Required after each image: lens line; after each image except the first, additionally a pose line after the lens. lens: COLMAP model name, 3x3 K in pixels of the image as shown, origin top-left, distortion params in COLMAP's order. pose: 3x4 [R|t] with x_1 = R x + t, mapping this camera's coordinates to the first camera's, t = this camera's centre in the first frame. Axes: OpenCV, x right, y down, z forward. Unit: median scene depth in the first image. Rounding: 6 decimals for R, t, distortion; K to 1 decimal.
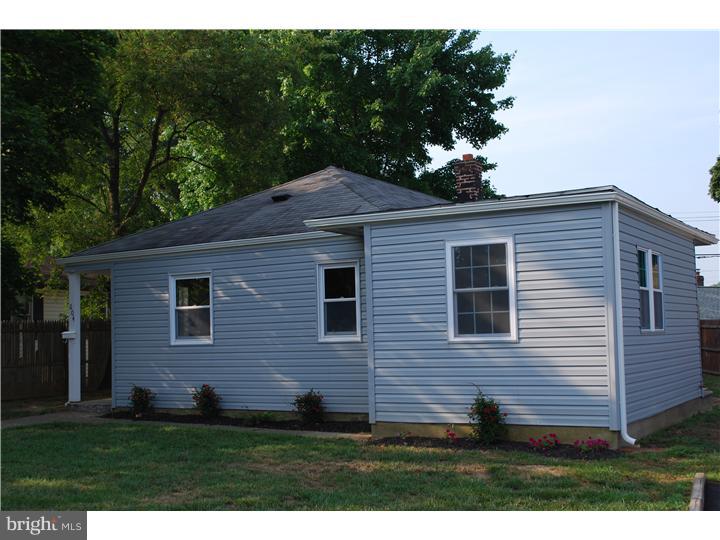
lens RADIAL K [[907.4, 0, 360.0], [0, 907.4, 270.0], [0, 0, 1]] dist [0.027045, 0.034574]
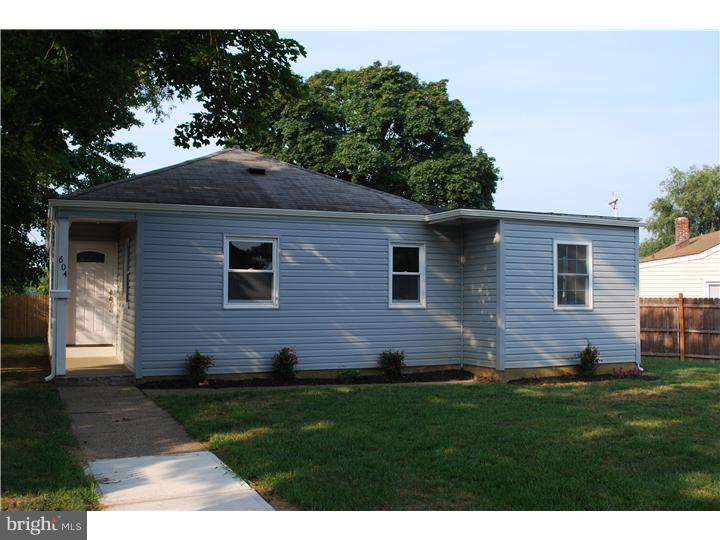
lens RADIAL K [[728.0, 0, 360.0], [0, 728.0, 270.0], [0, 0, 1]] dist [-0.012973, 0.000949]
pose [[0.569905, 0.059234, 0.819573, -0.856424], [-0.075185, 0.996974, -0.019775, 0.052442], [-0.818264, -0.050349, 0.572634, 0.499967]]
